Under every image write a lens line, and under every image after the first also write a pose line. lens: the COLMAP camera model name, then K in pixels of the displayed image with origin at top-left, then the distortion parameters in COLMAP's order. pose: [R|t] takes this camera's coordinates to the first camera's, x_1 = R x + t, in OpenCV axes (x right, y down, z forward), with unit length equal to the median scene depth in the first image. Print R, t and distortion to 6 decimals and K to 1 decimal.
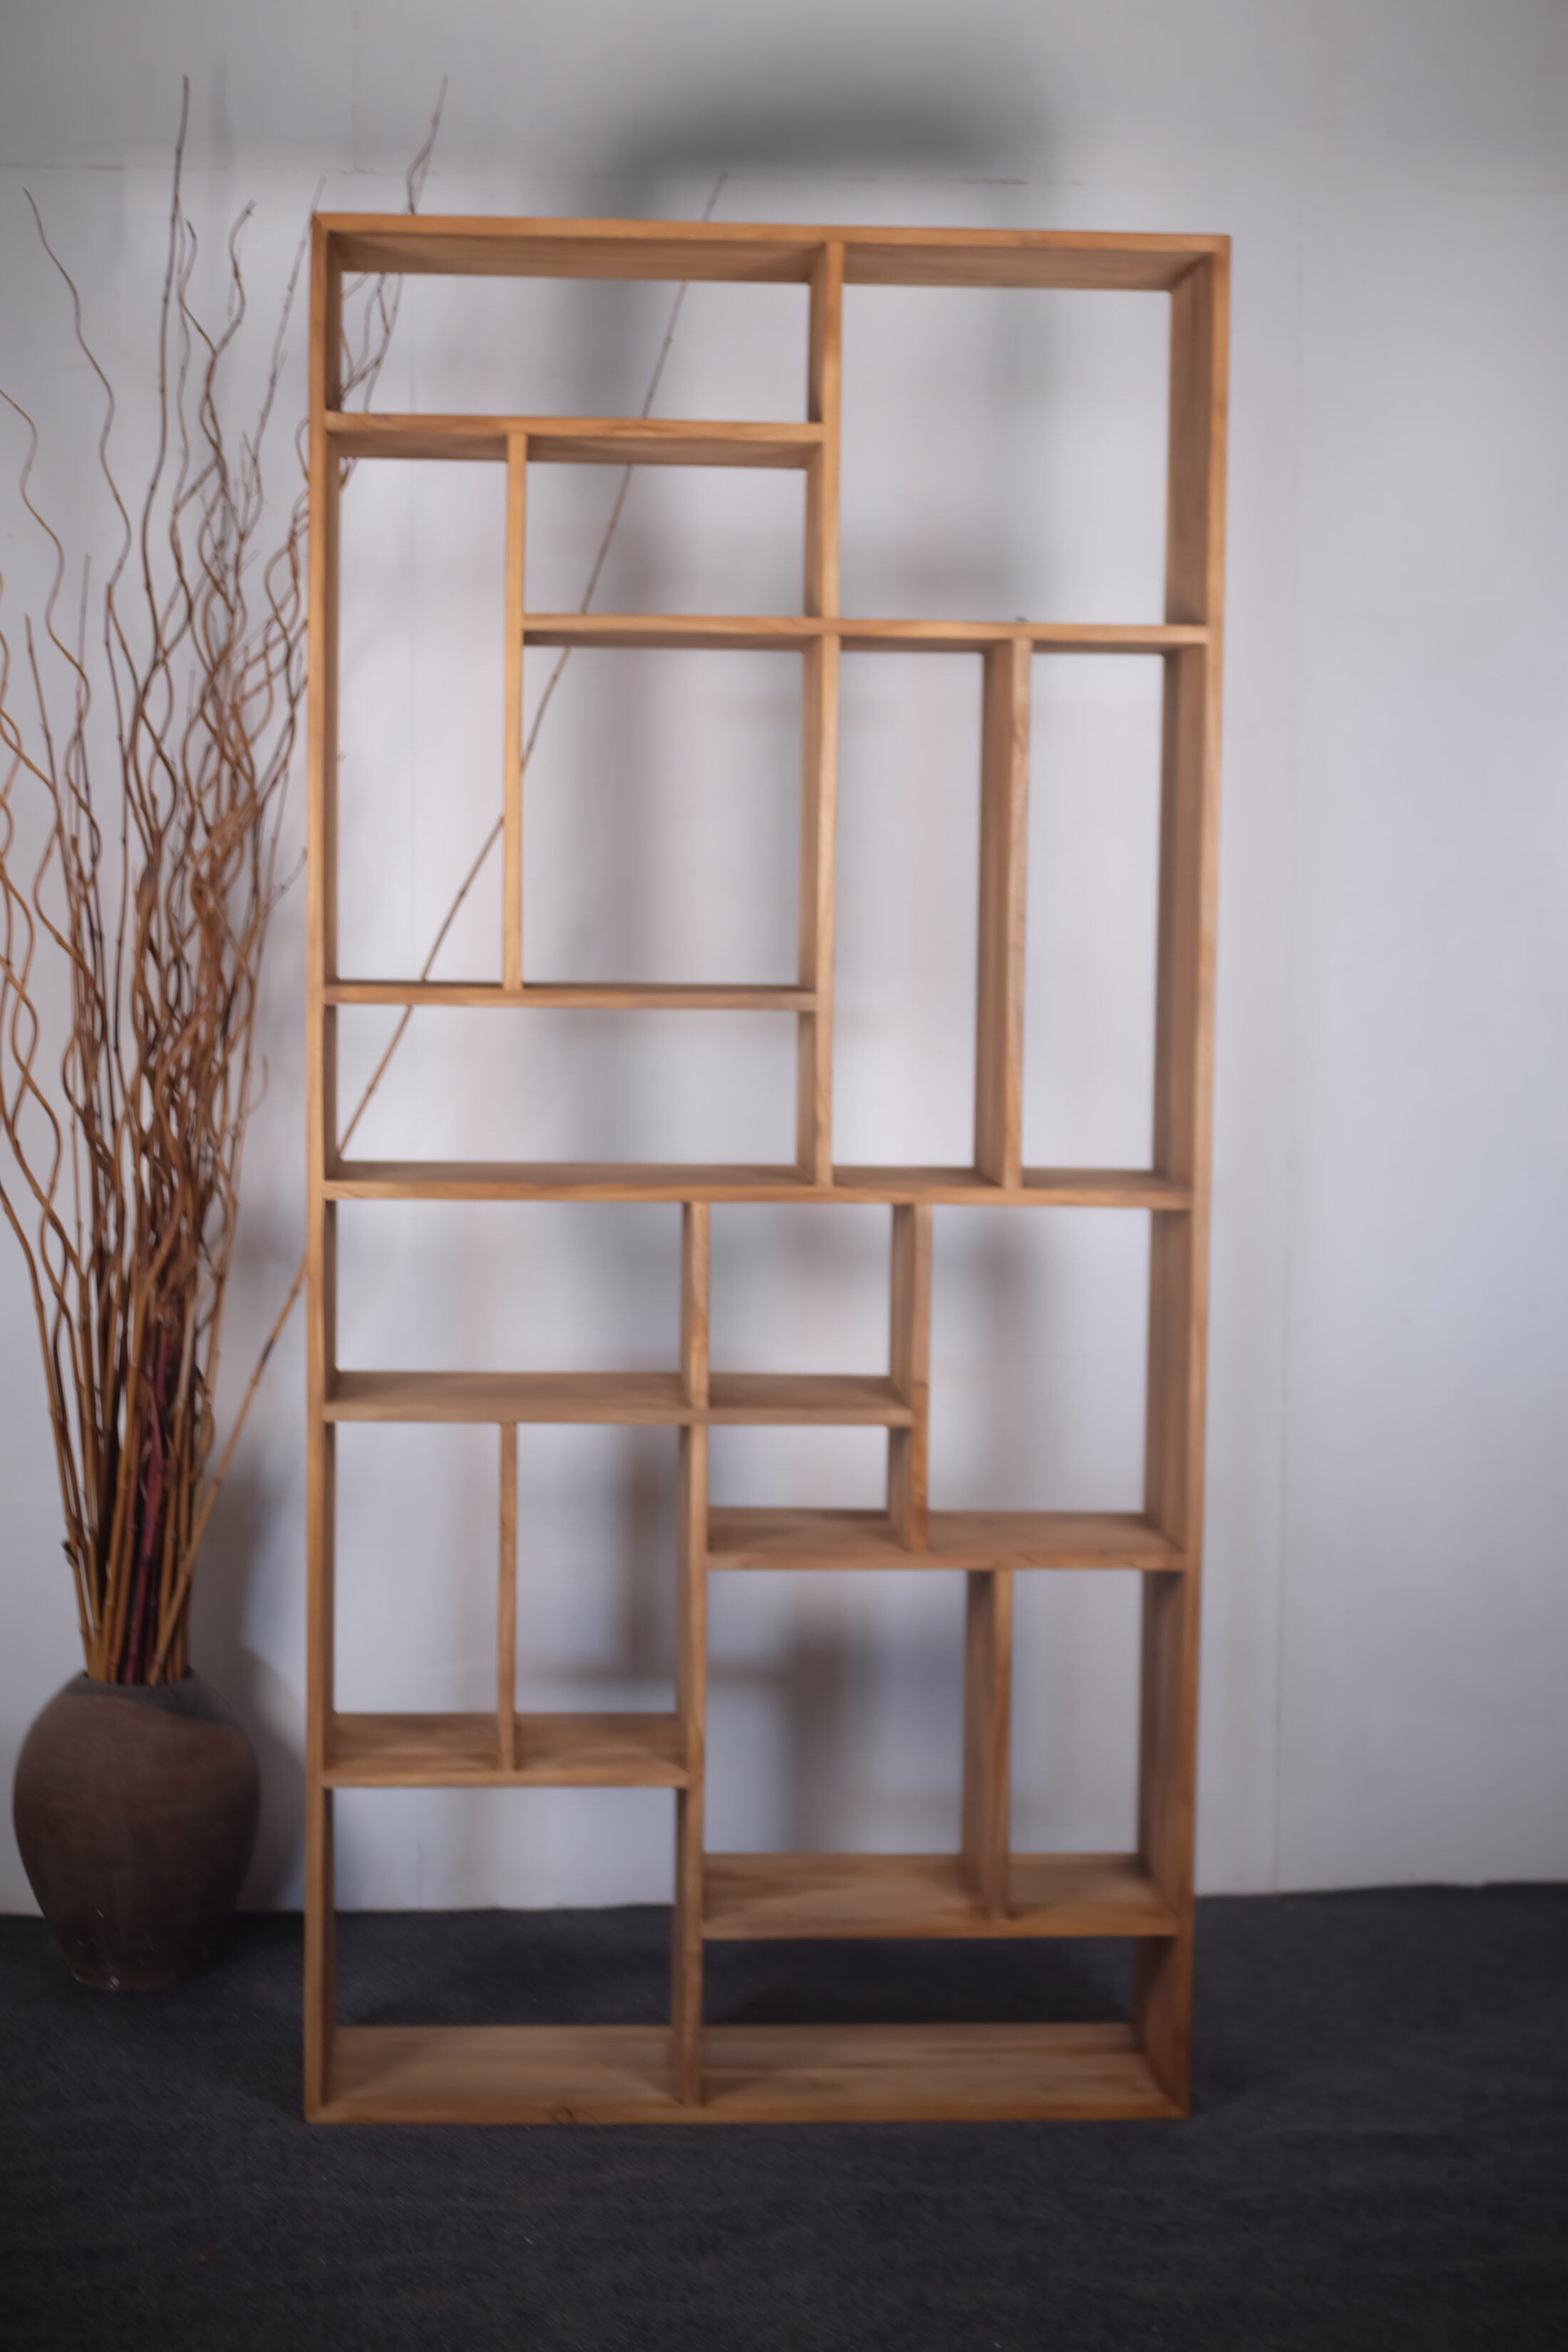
lens RADIAL K [[3694.8, 0, 739.4], [0, 3694.8, 1175.0], [0, 0, 1]] dist [-0.072981, 0.136320]
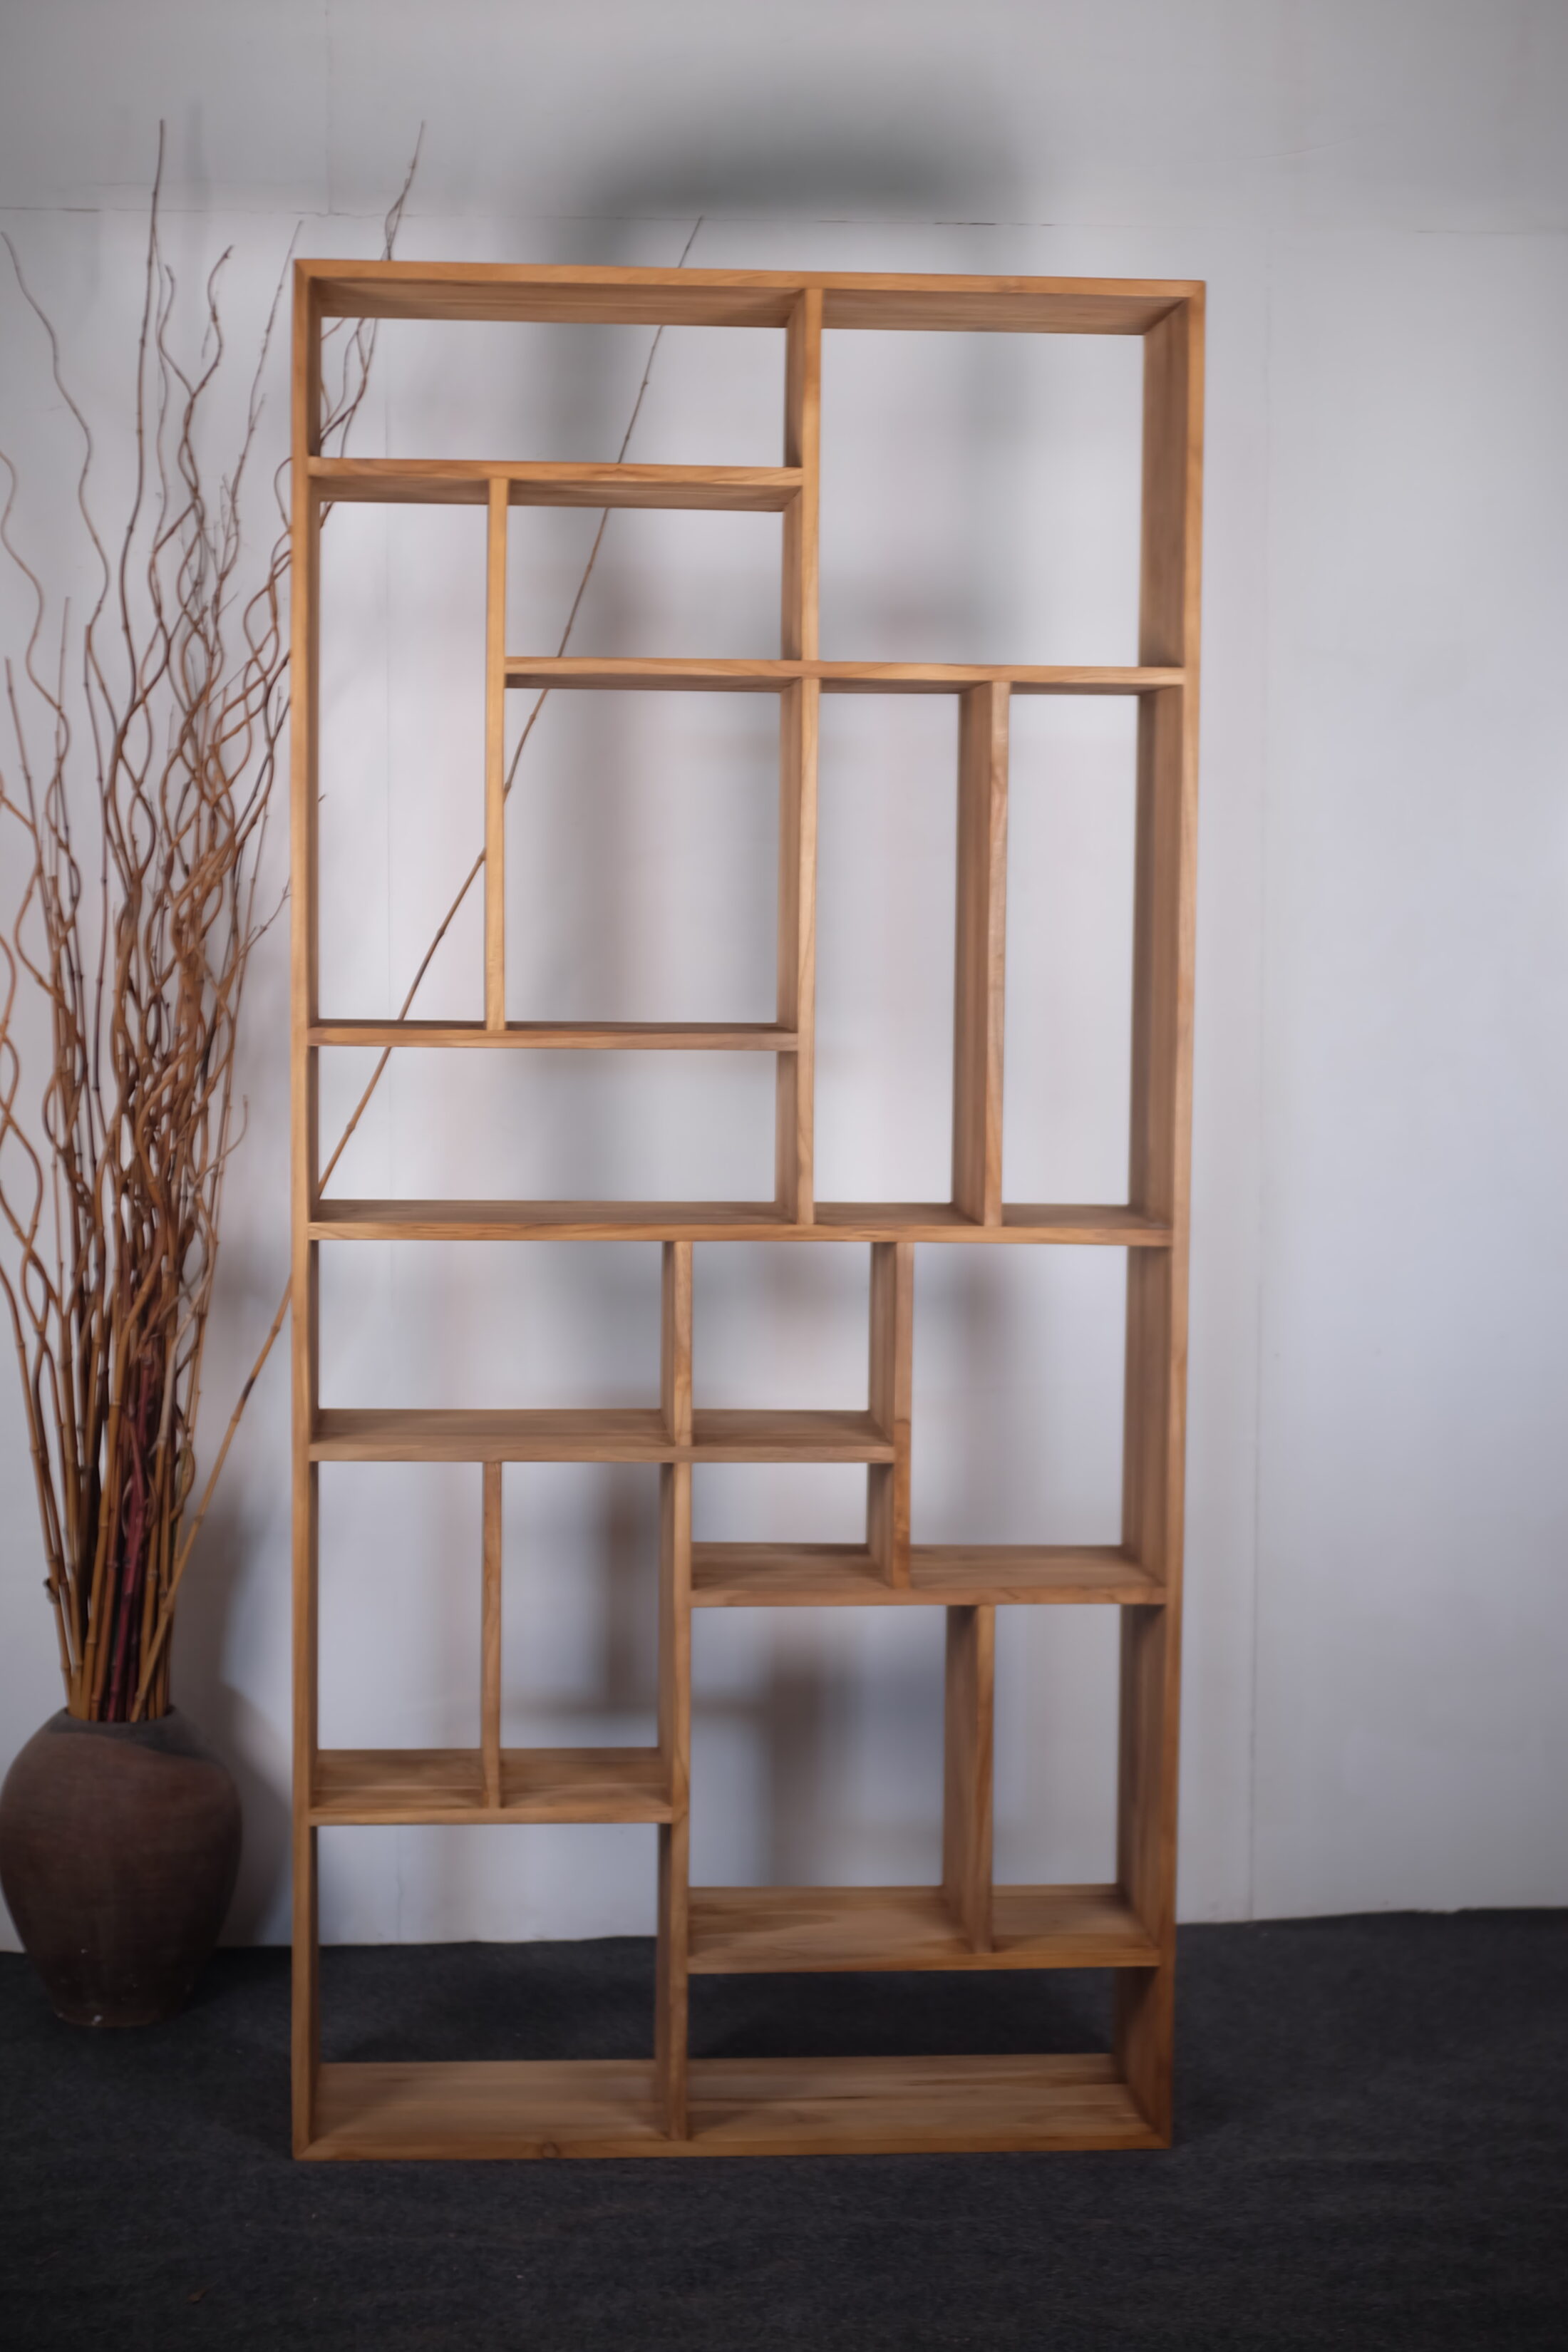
lens RADIAL K [[3694.8, 0, 739.4], [0, 3694.8, 1175.0], [0, 0, 1]] dist [-0.072981, 0.136320]
pose [[0.999875, -0.004056, 0.015252, -0.010150], [0.004126, 0.999981, -0.004595, -0.005733], [-0.015233, 0.004657, 0.999873, -0.005972]]
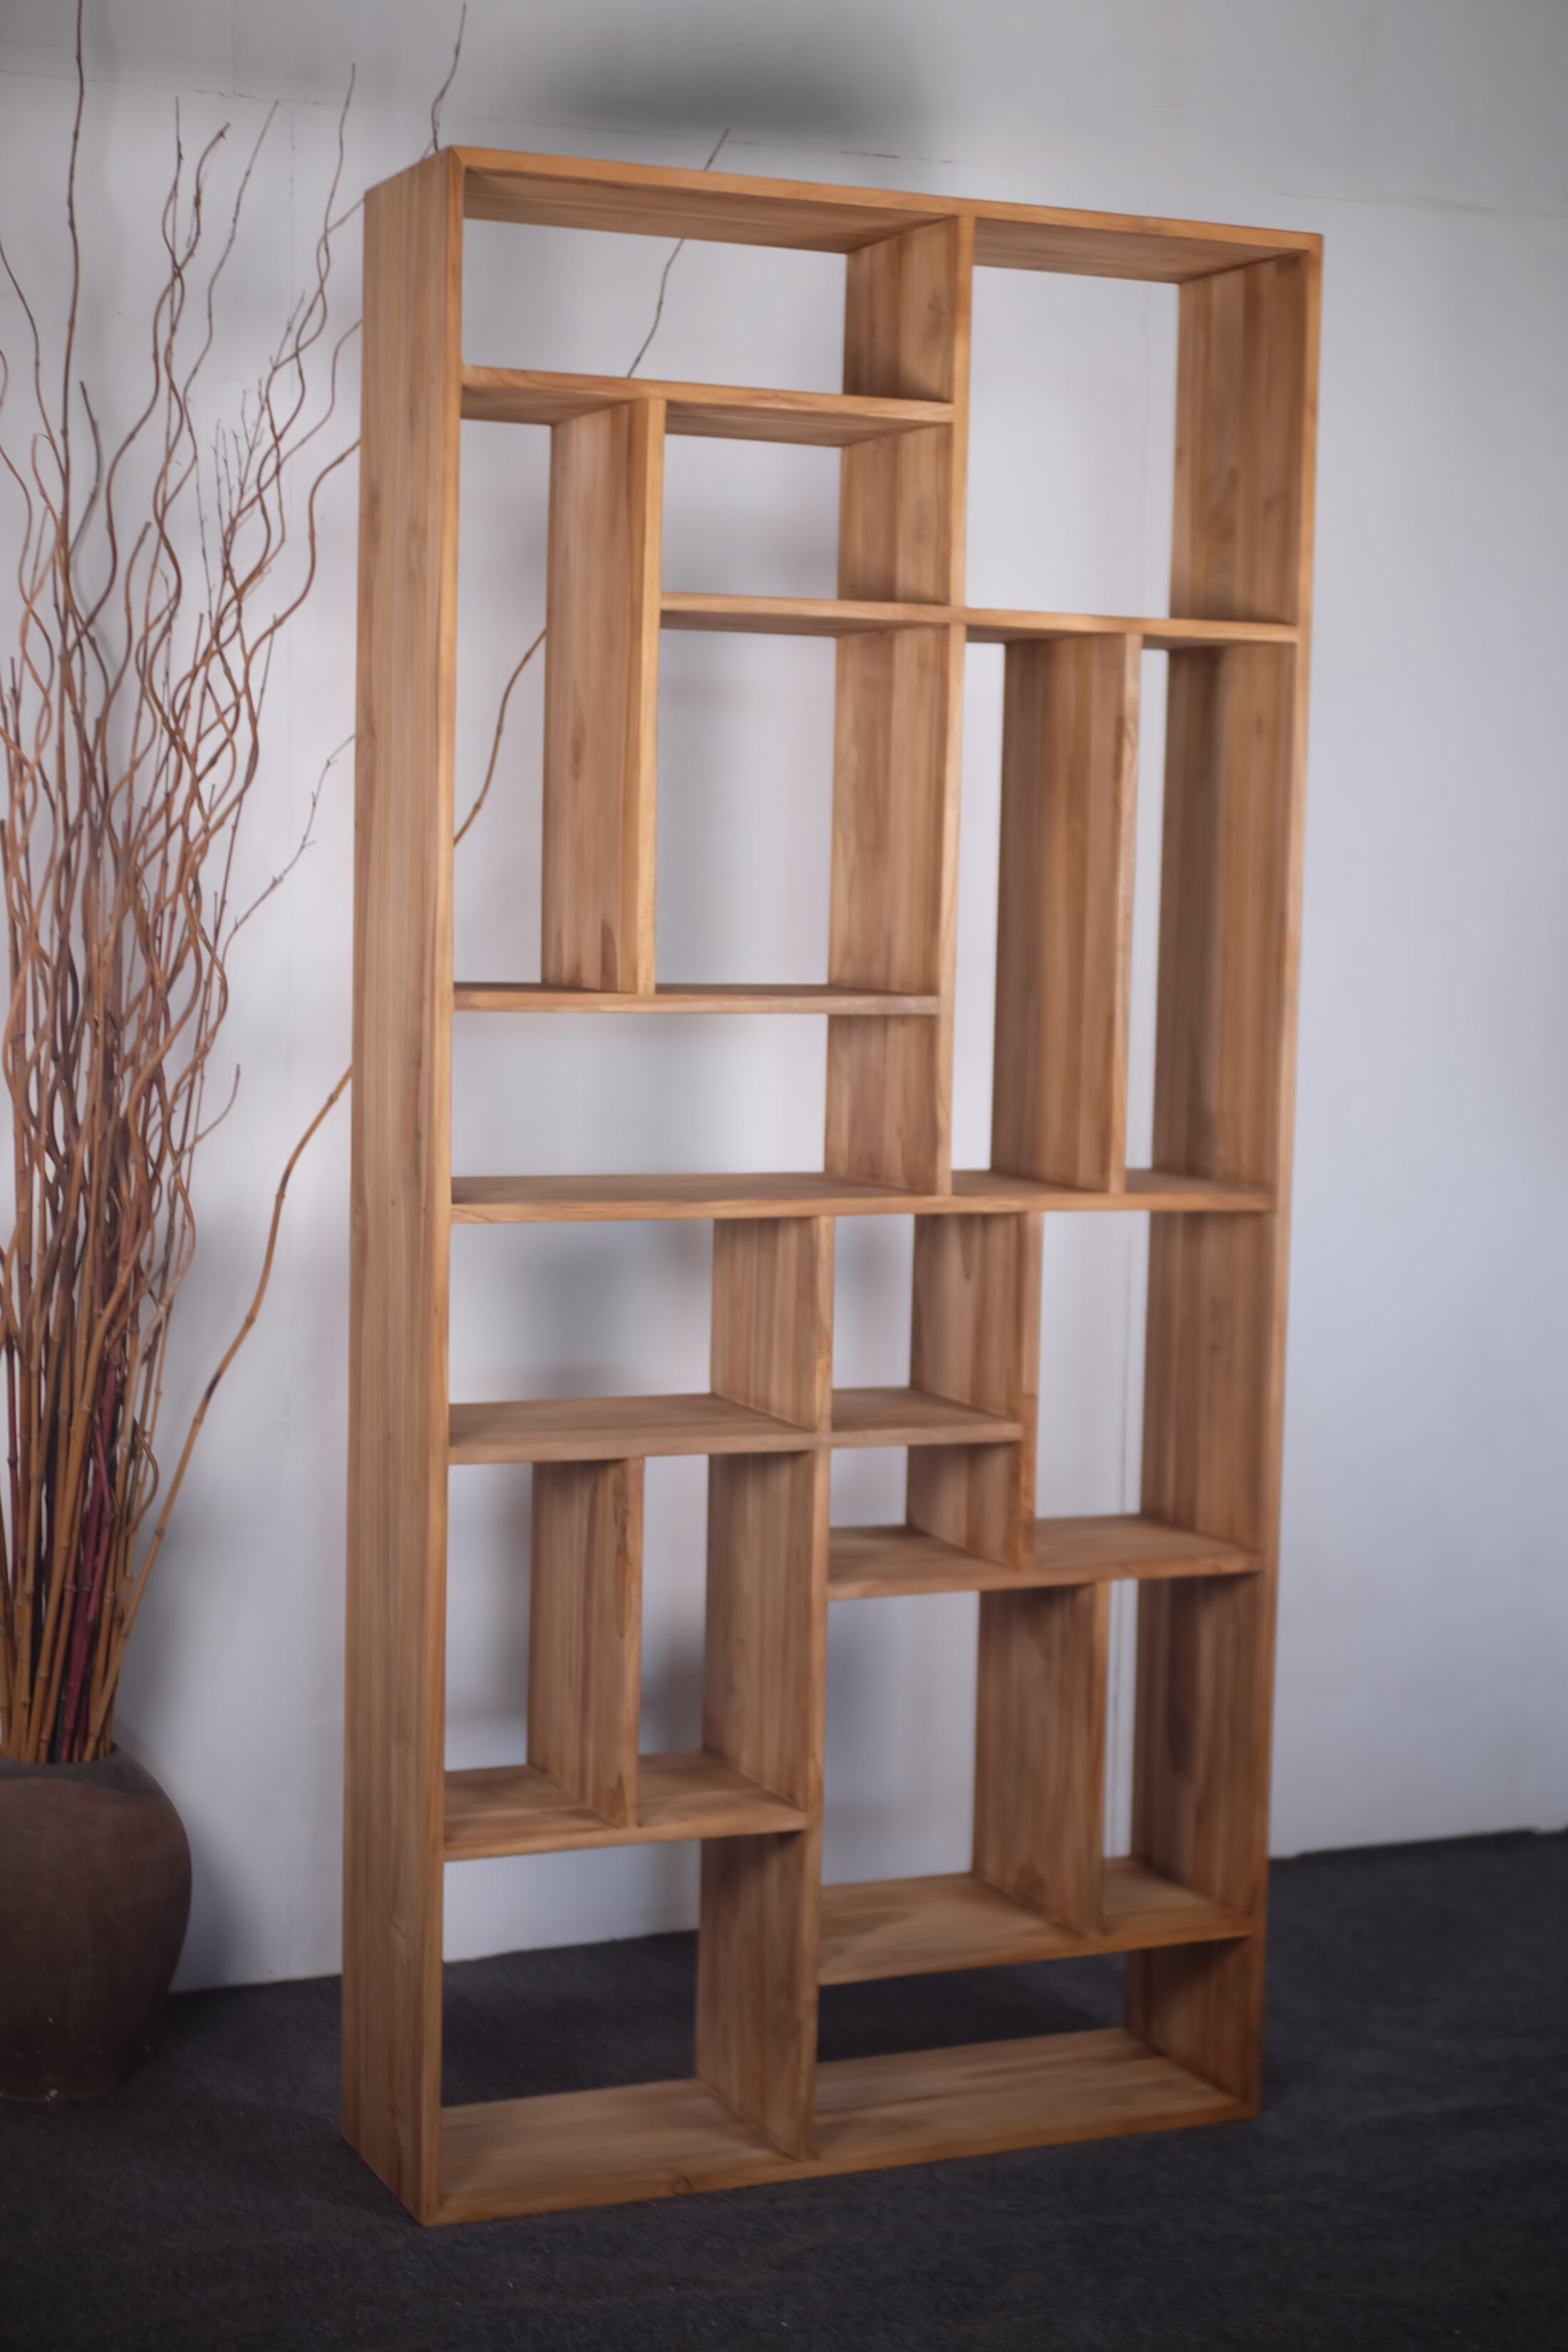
lens RADIAL K [[3694.8, 0, 739.4], [0, 3694.8, 1175.0], [0, 0, 1]] dist [-0.072981, 0.136320]
pose [[0.940671, -0.022669, 0.338563, -0.338250], [0.019106, 0.999721, 0.013853, -0.015997], [-0.338782, -0.006563, 0.940842, 0.106245]]
